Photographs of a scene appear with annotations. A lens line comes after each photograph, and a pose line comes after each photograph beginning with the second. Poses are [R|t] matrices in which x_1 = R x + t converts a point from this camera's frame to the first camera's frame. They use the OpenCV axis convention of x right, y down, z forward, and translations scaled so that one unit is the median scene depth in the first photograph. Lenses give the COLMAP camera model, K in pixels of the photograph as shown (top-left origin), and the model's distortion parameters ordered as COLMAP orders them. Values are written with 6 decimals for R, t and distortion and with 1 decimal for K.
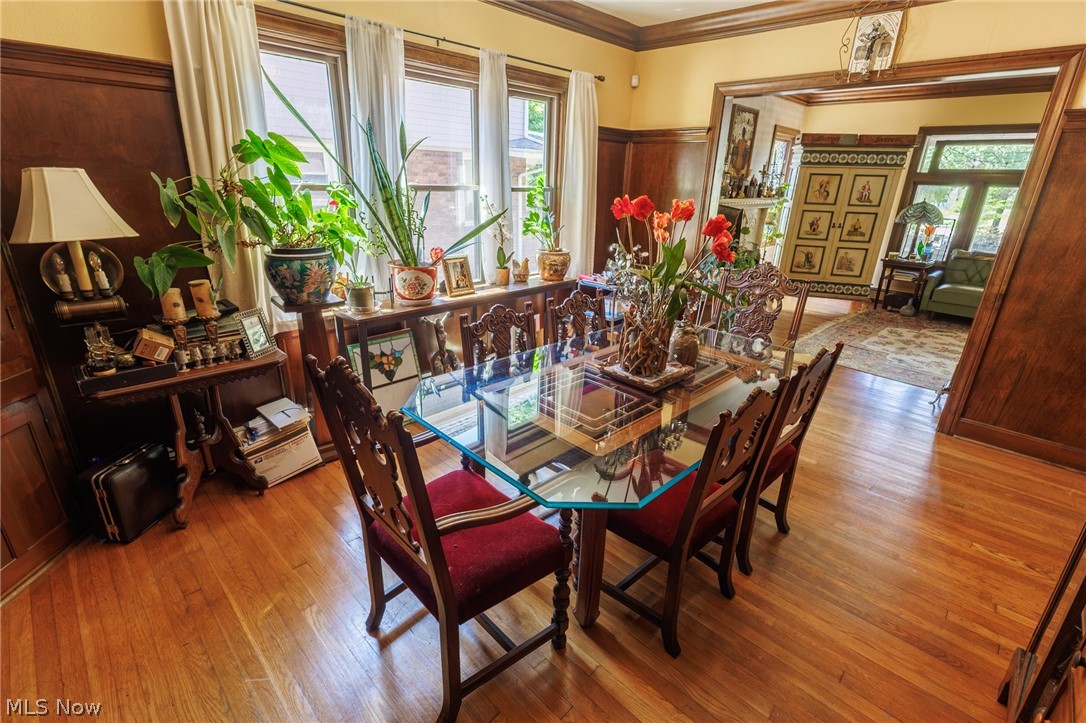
lens RADIAL K [[501.2, 0, 547.7], [0, 501.2, 360.2], [0, 0, 1]] dist [0.005648, 0.004173]
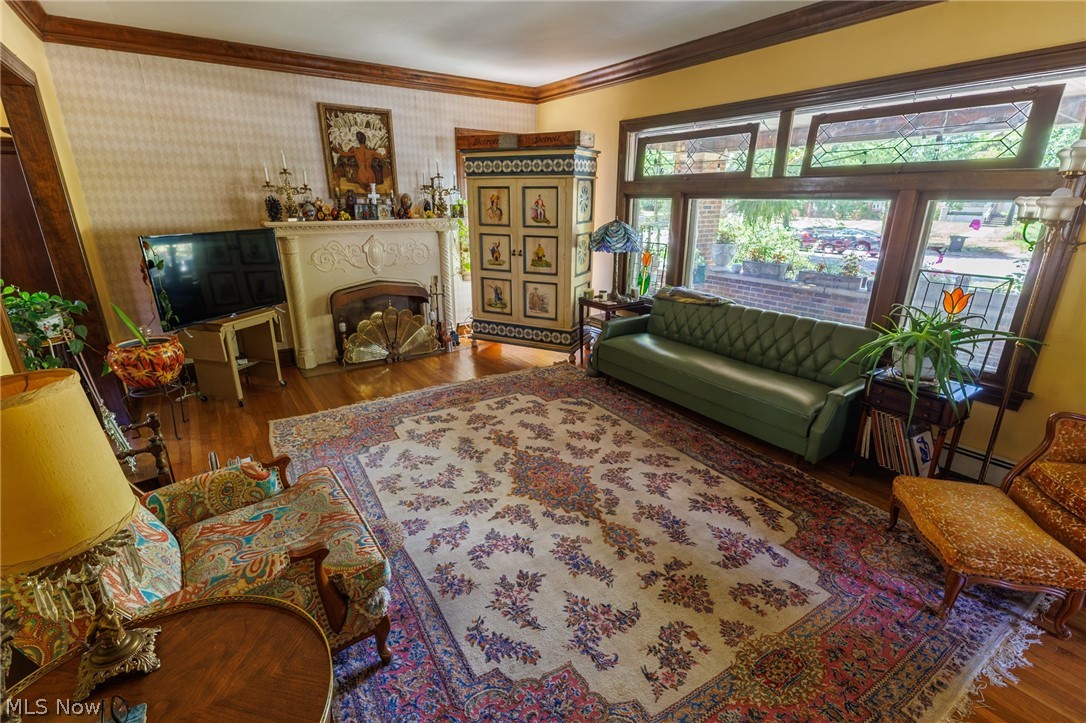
lens RADIAL K [[501.2, 0, 541.3], [0, 501.2, 358.7], [0, 0, 1]] dist [0.005648, 0.004173]
pose [[0.981623, 0.032091, -0.188110, 0.777409], [-0.040517, 0.998333, -0.041117, -0.079673], [0.186477, 0.047983, 0.981287, 0.273967]]
